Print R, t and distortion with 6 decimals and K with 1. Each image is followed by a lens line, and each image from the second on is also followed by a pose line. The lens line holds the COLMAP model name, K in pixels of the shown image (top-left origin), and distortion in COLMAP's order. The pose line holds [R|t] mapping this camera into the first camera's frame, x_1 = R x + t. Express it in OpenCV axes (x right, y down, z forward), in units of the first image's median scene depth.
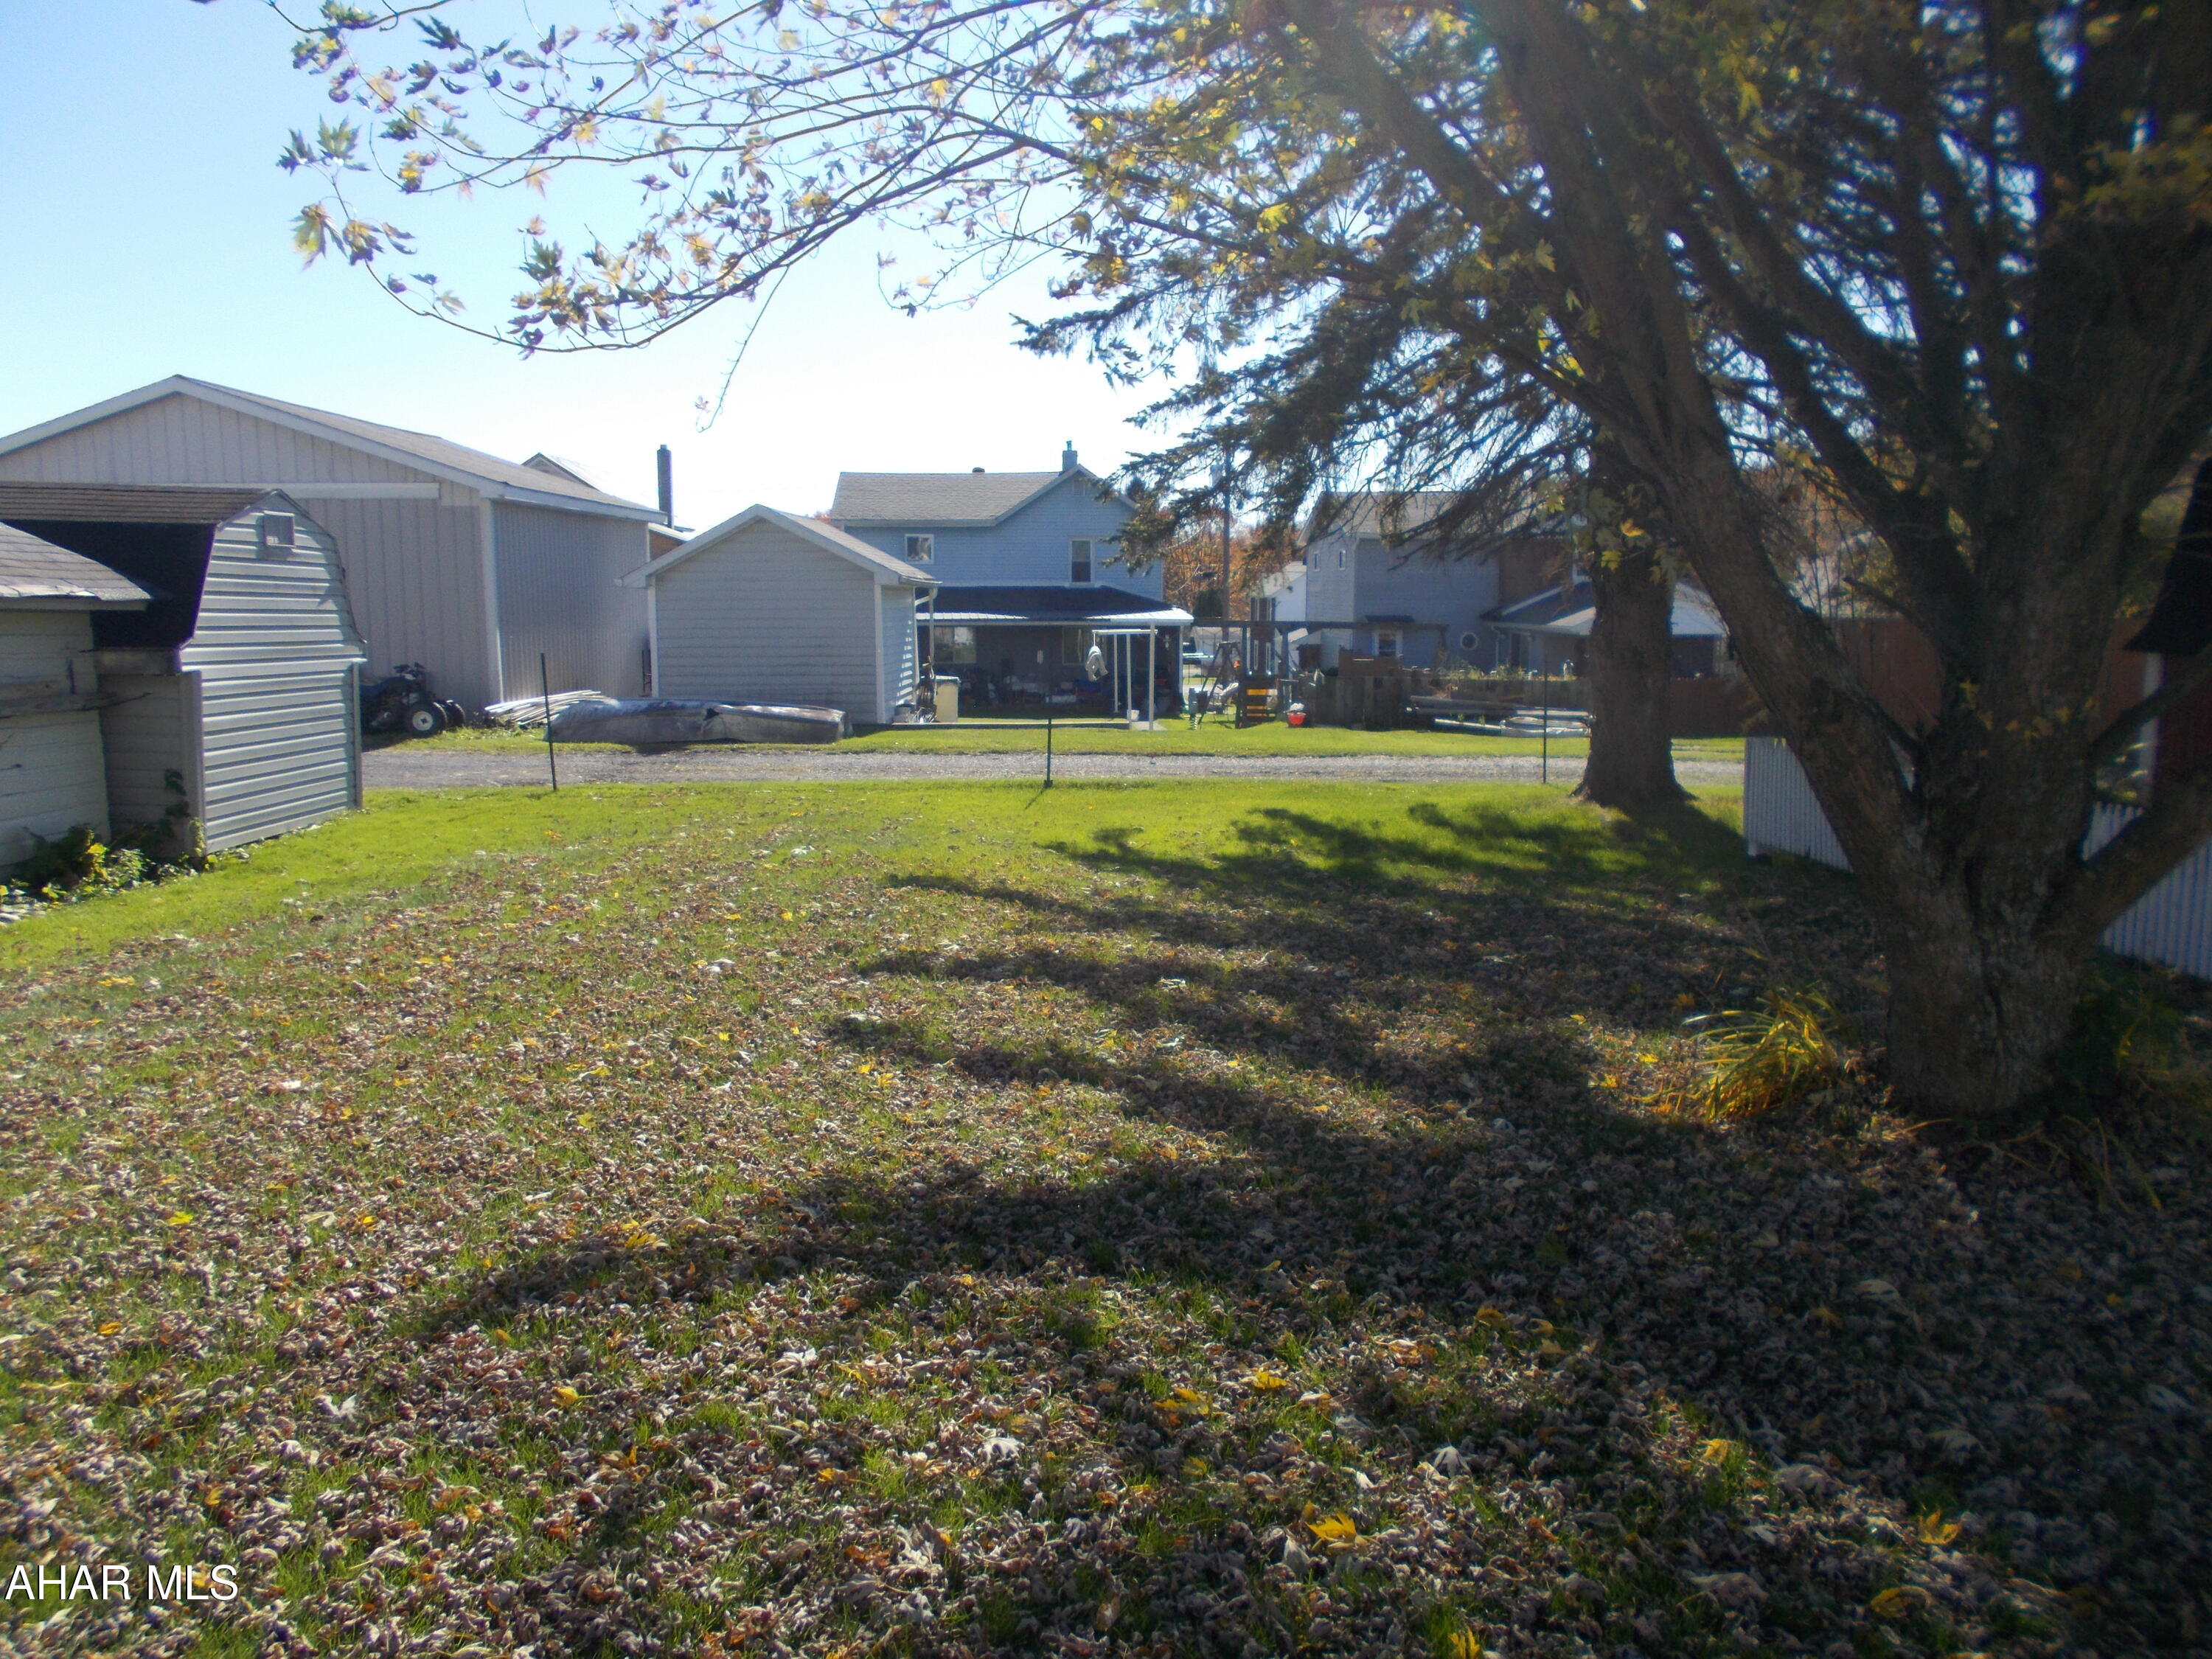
lens RADIAL K [[1661.5, 0, 1105.3], [0, 1661.5, 831.2], [0, 0, 1]] dist [0.005165, 0.000891]
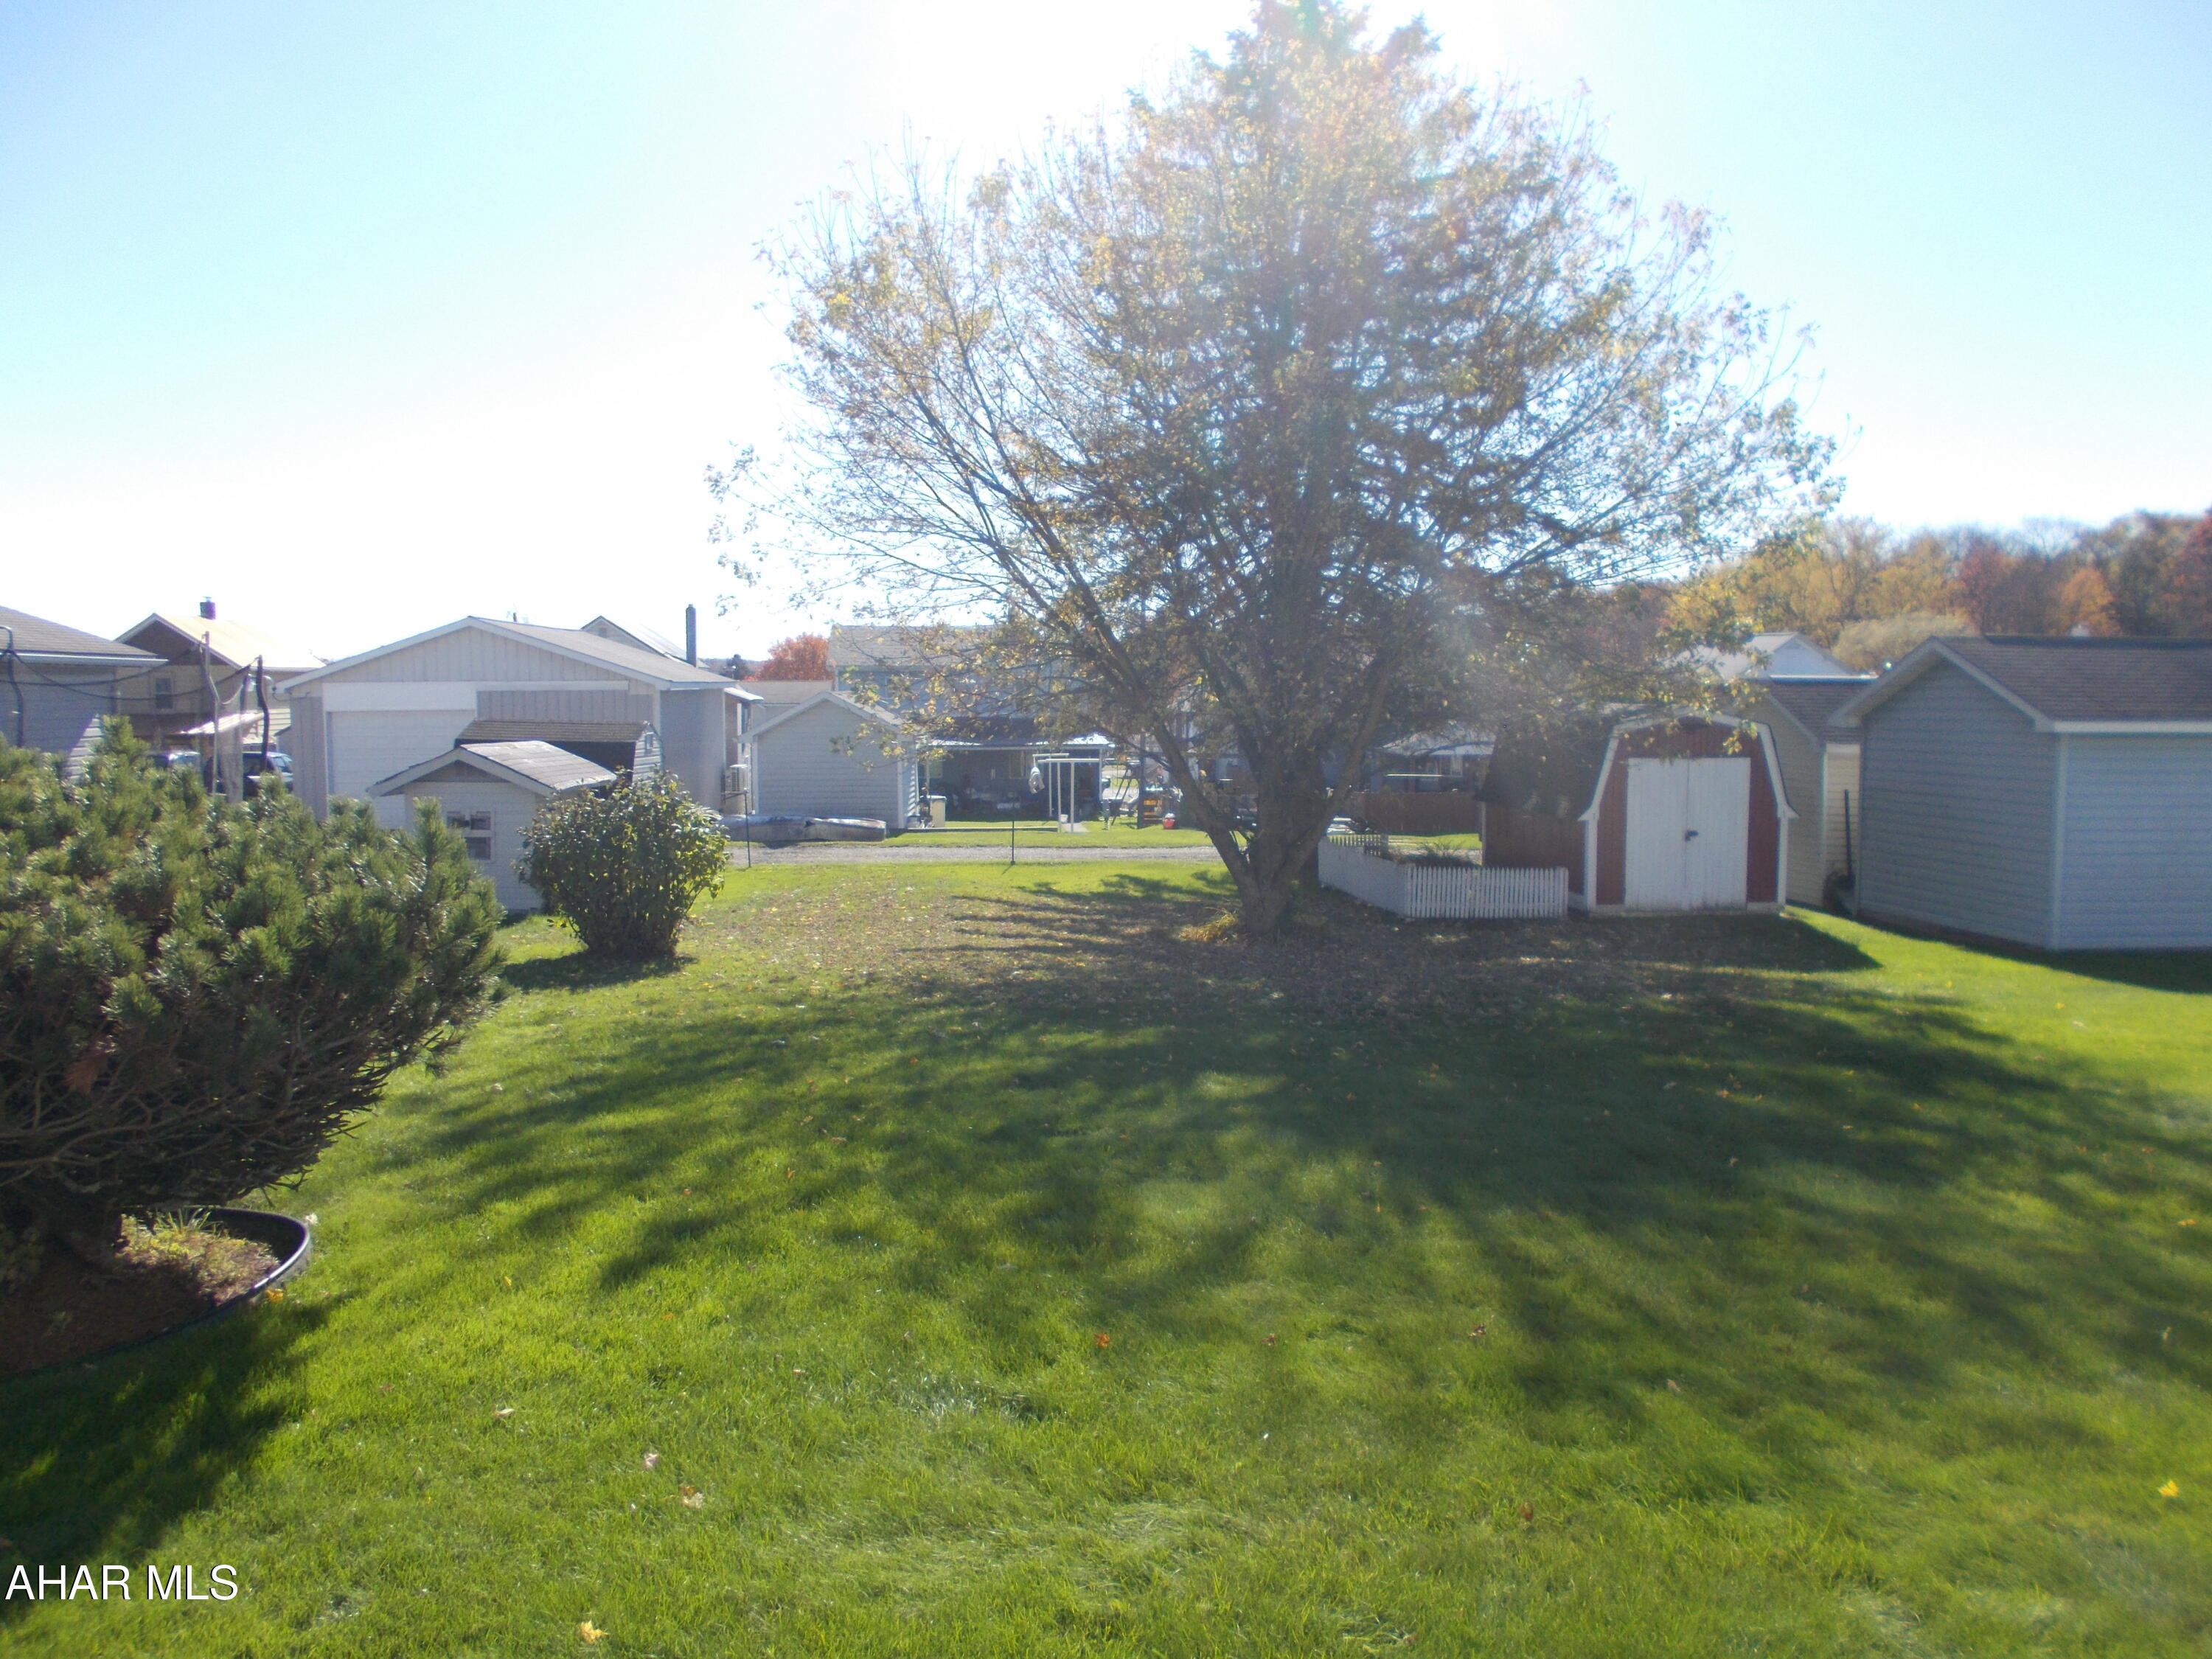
lens RADIAL K [[1661.5, 0, 1105.8], [0, 1661.5, 827.9], [0, 0, 1]] dist [0.005165, 0.000891]
pose [[0.999306, -0.003248, 0.037103, 0.001776], [0.005400, 0.998299, -0.058054, 0.029381], [-0.036852, 0.058214, 0.997624, -0.620707]]
